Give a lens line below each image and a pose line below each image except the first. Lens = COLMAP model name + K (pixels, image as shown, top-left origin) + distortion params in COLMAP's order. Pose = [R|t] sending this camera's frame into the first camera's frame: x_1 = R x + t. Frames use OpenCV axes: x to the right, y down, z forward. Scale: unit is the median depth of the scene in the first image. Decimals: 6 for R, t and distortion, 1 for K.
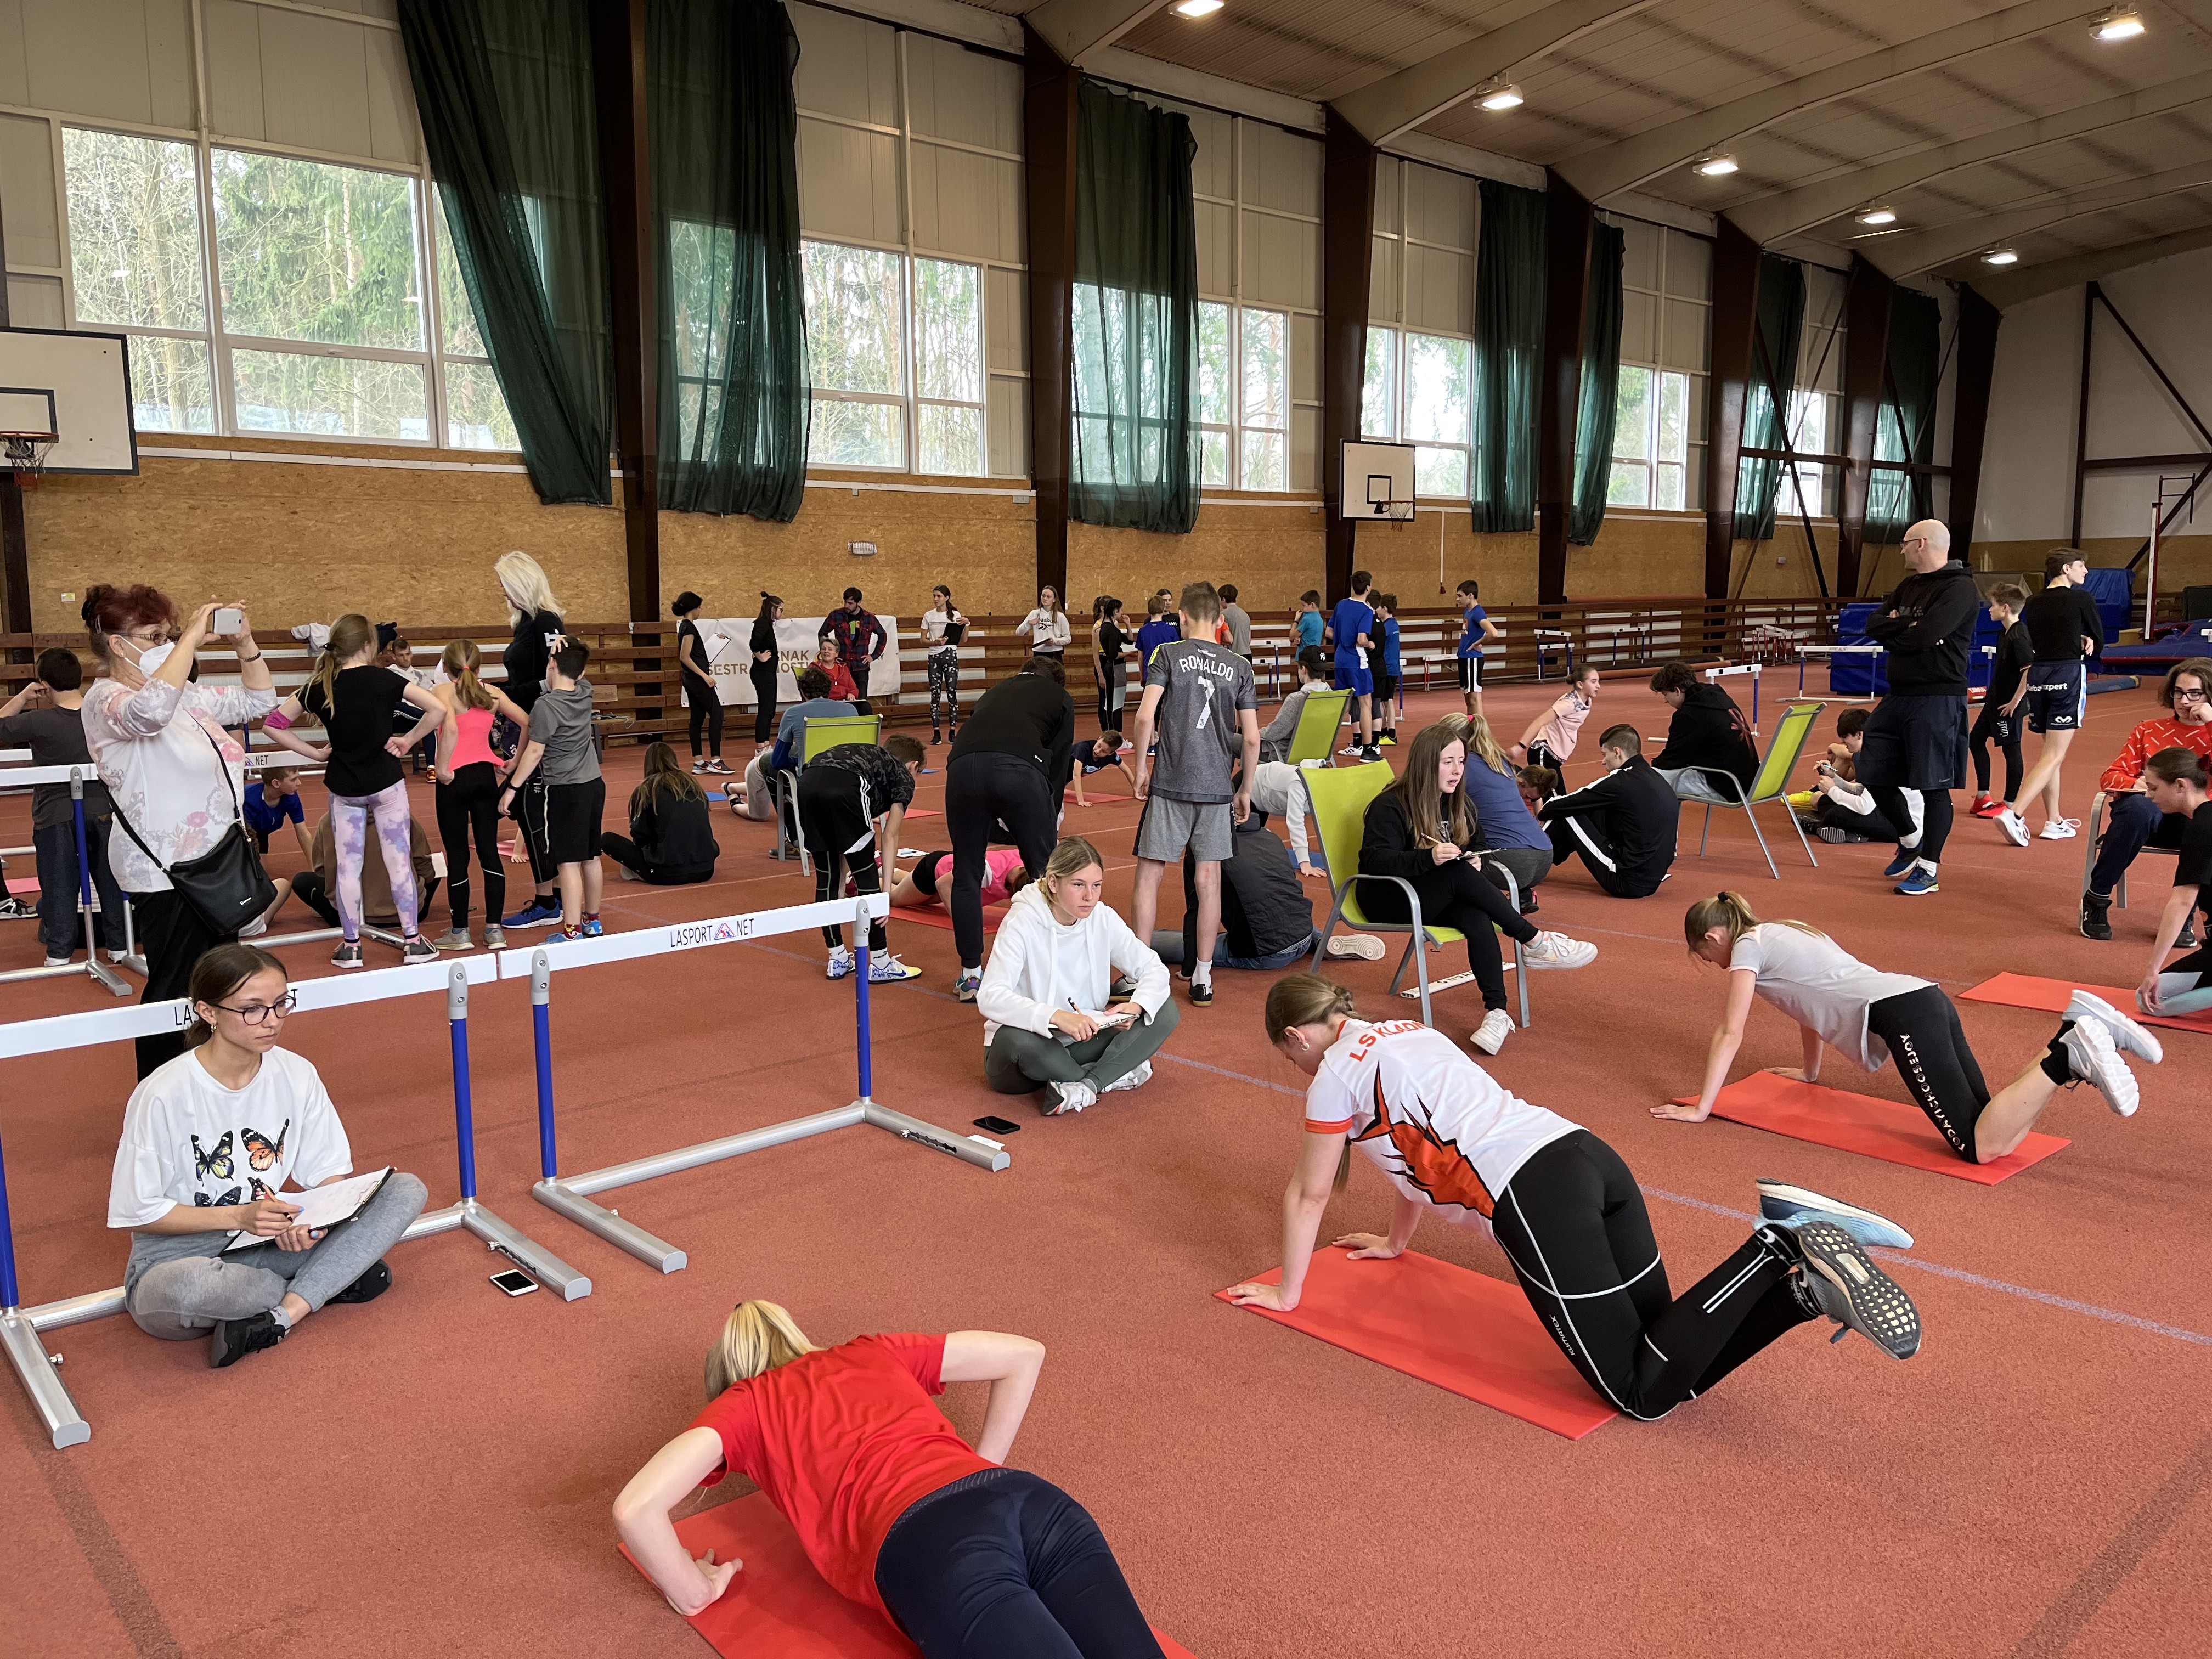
lens RADIAL K [[1667.2, 0, 1097.5], [0, 1667.2, 835.5], [0, 0, 1]] dist [0.074001, -0.103160]
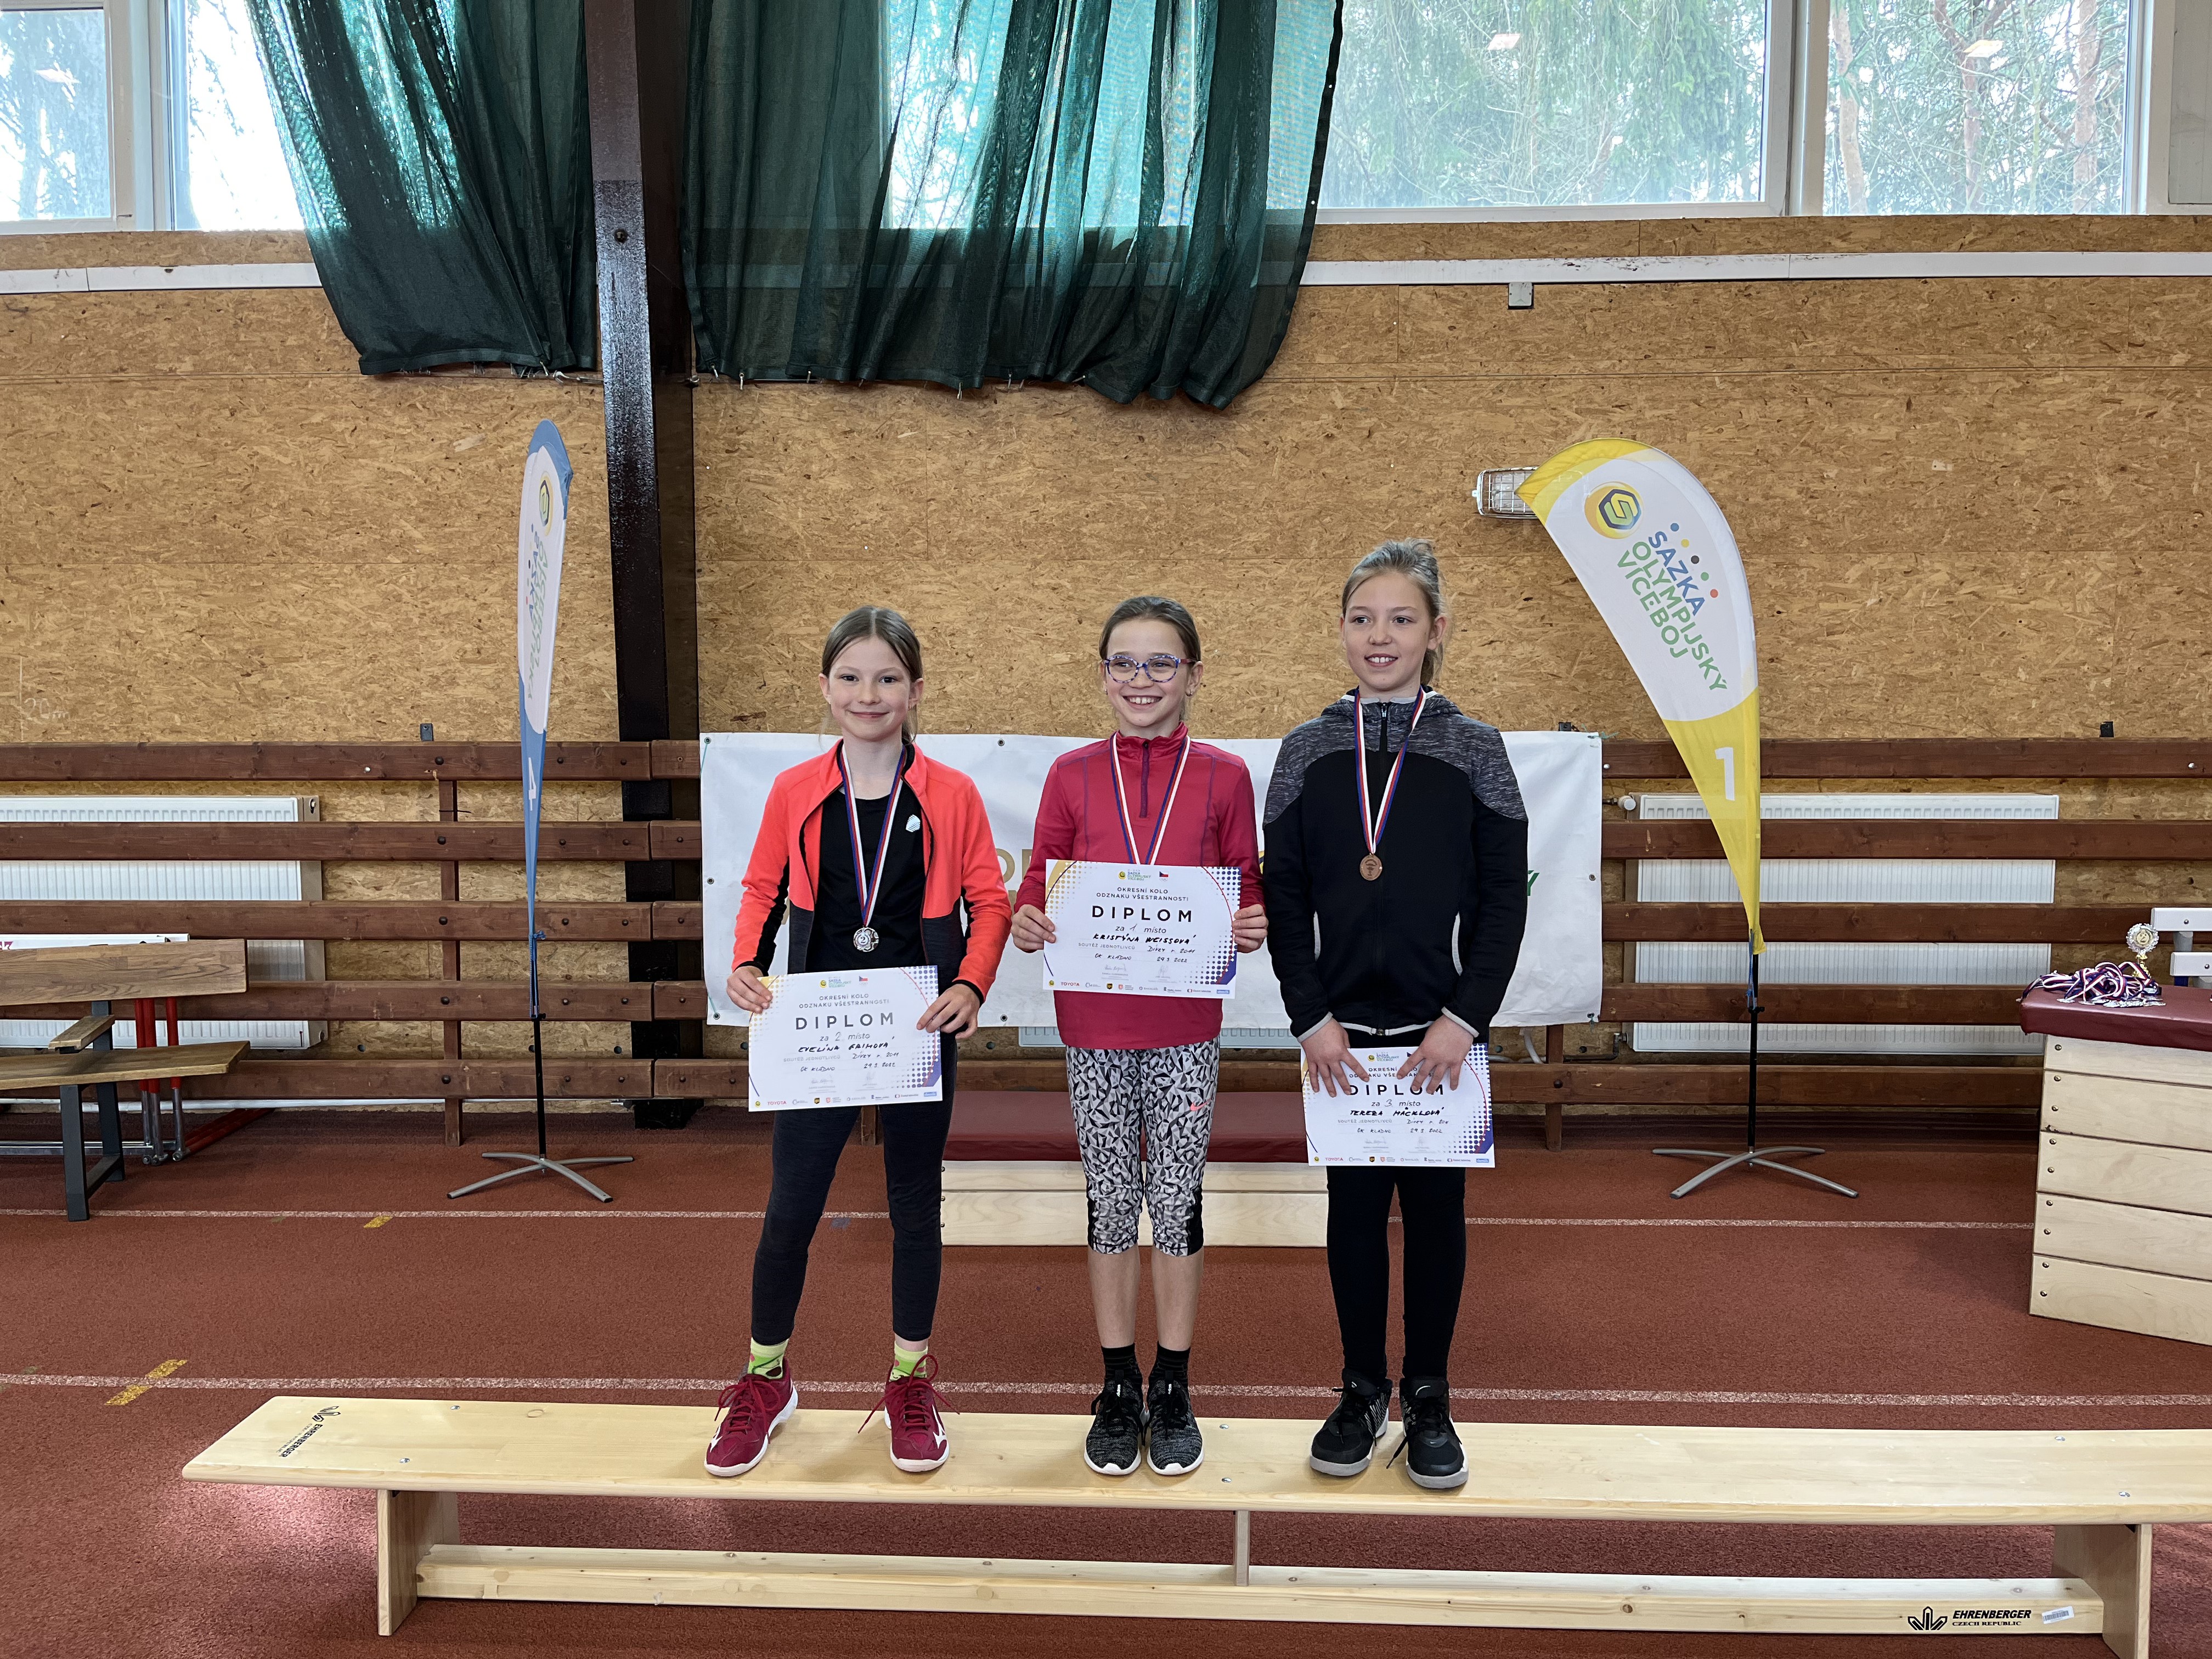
lens RADIAL K [[1667.2, 0, 1097.5], [0, 1667.2, 835.5], [0, 0, 1]] dist [0.074001, -0.103160]
pose [[0.721838, 0.072093, -0.688297, 0.004819], [-0.104836, 0.994473, -0.005783, -0.095015], [0.684075, 0.076333, 0.725406, 0.678724]]
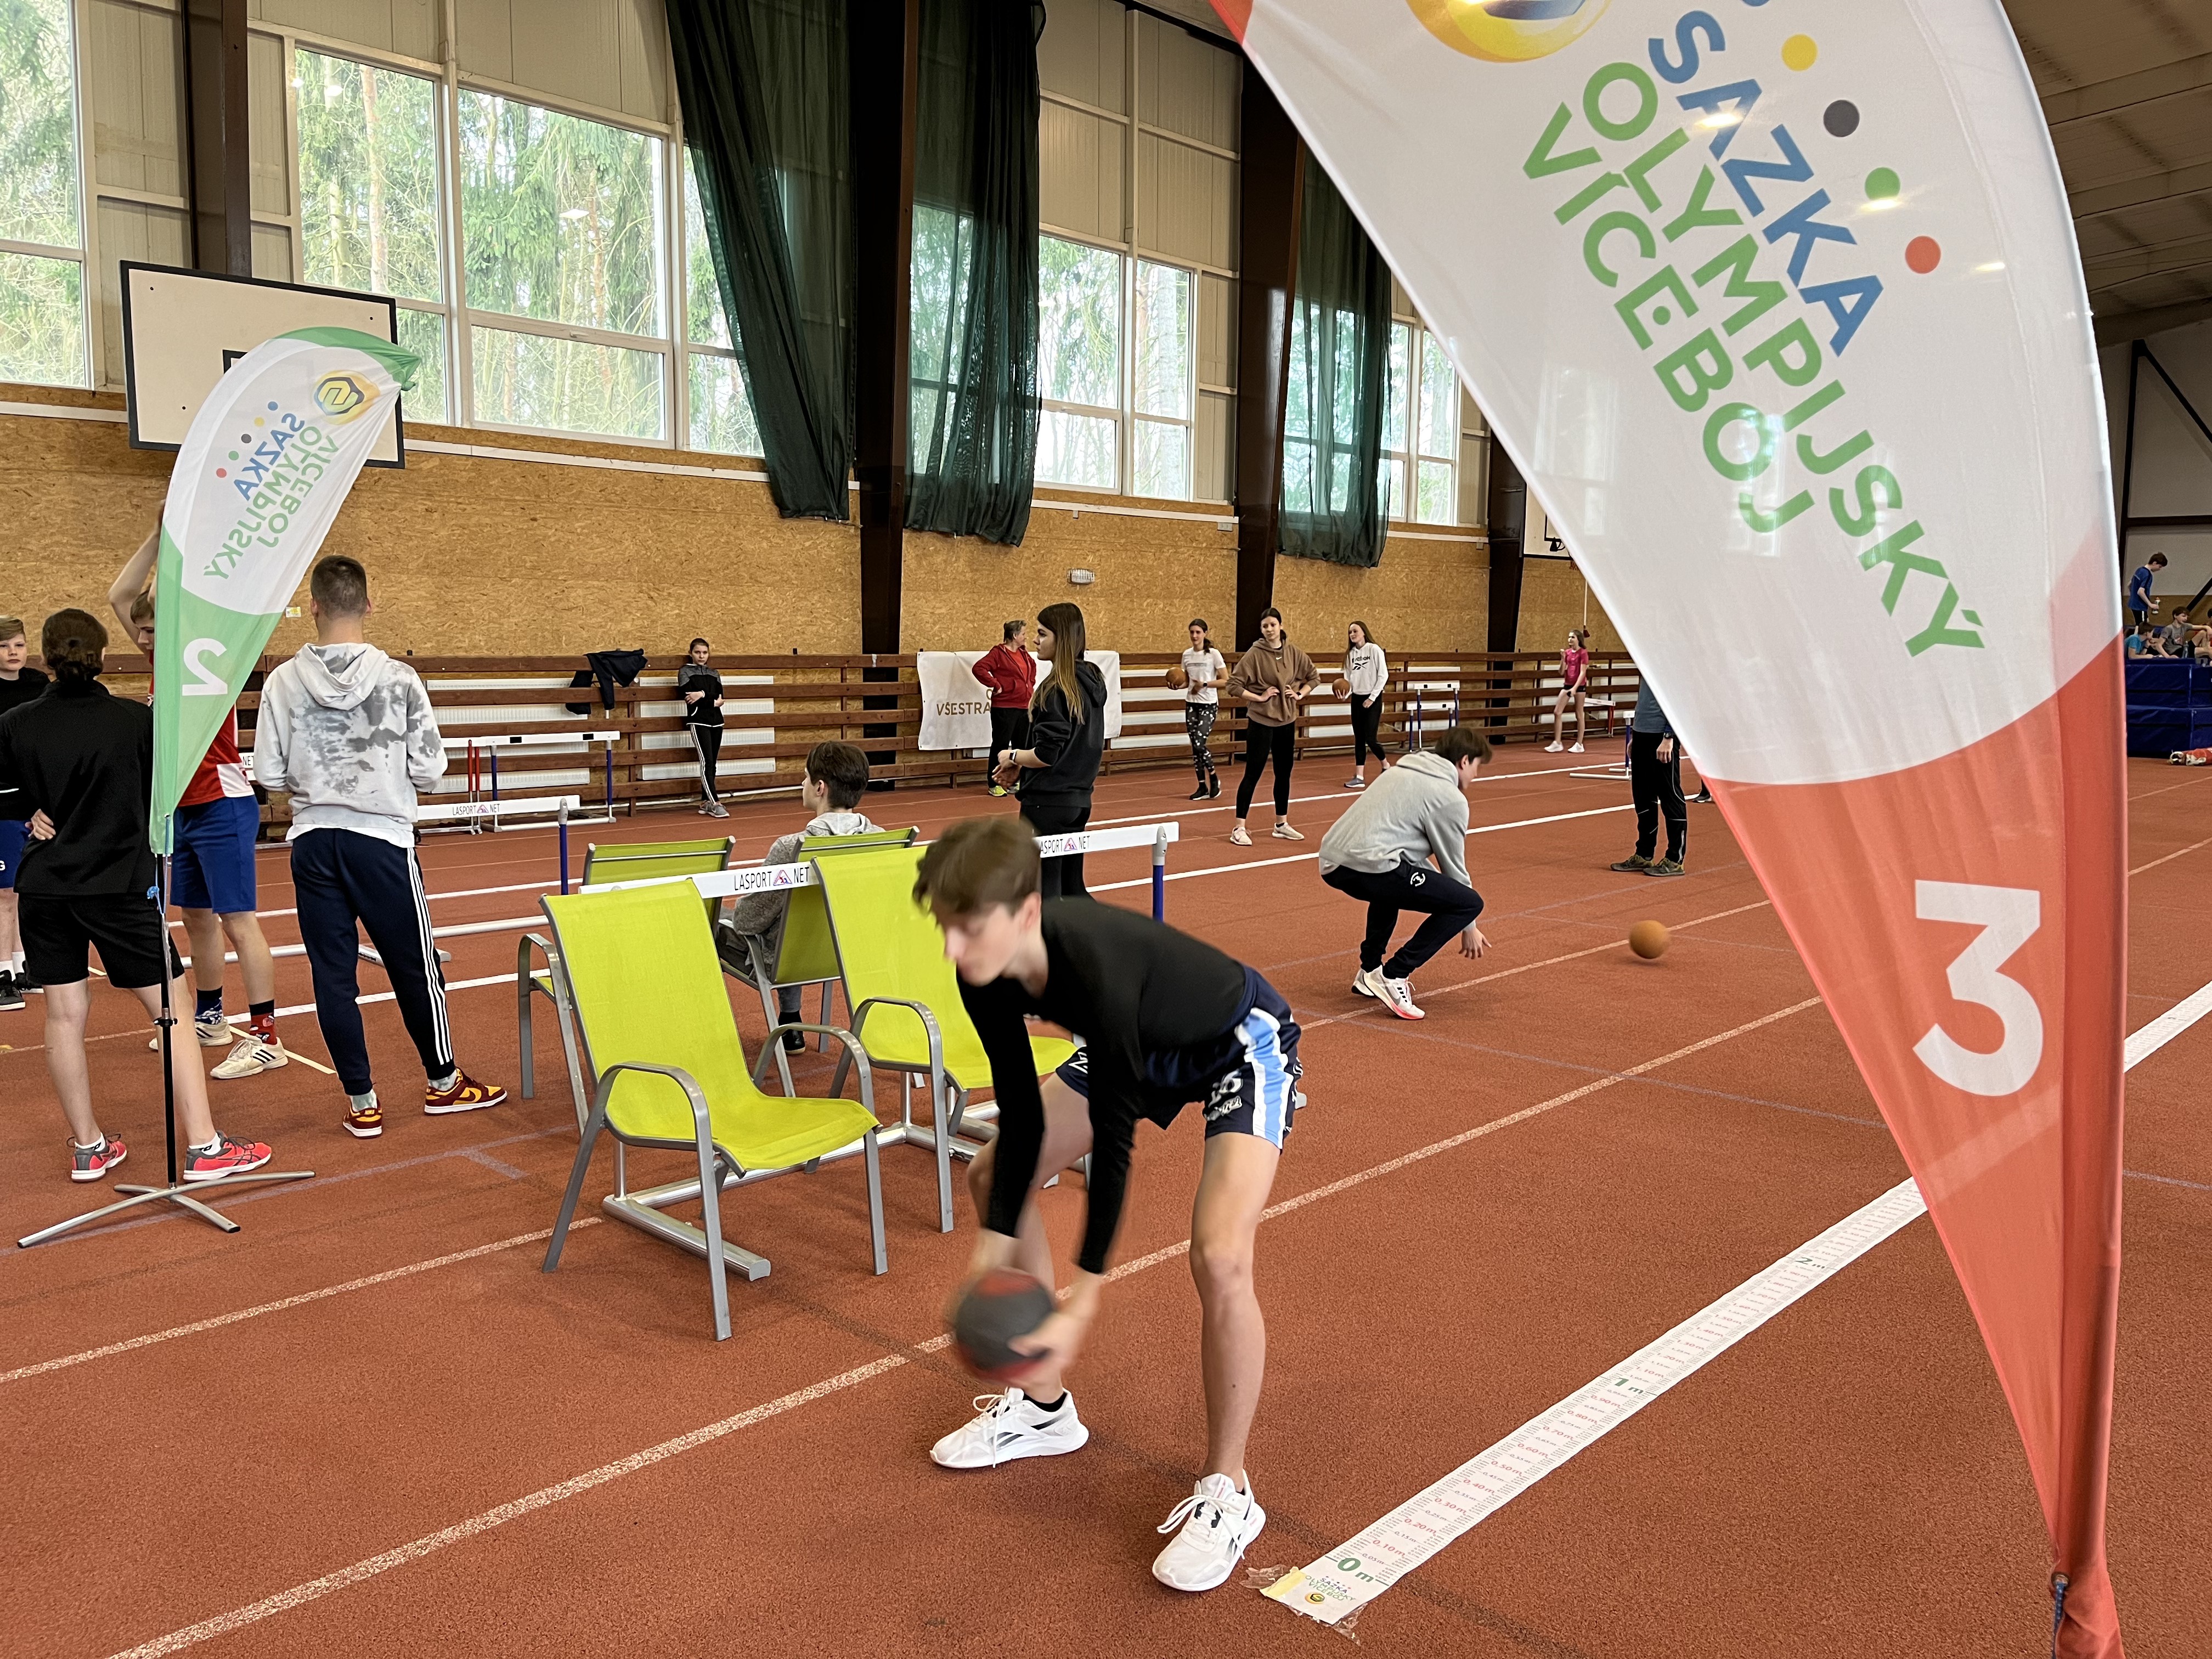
lens RADIAL K [[1667.2, 0, 1097.5], [0, 1667.2, 835.5], [0, 0, 1]] dist [0.074001, -0.103160]
pose [[0.996512, 0.011543, 0.082652, -0.185349], [-0.009933, 0.999753, -0.019867, -0.012244], [-0.082861, 0.018977, 0.996380, 0.092743]]
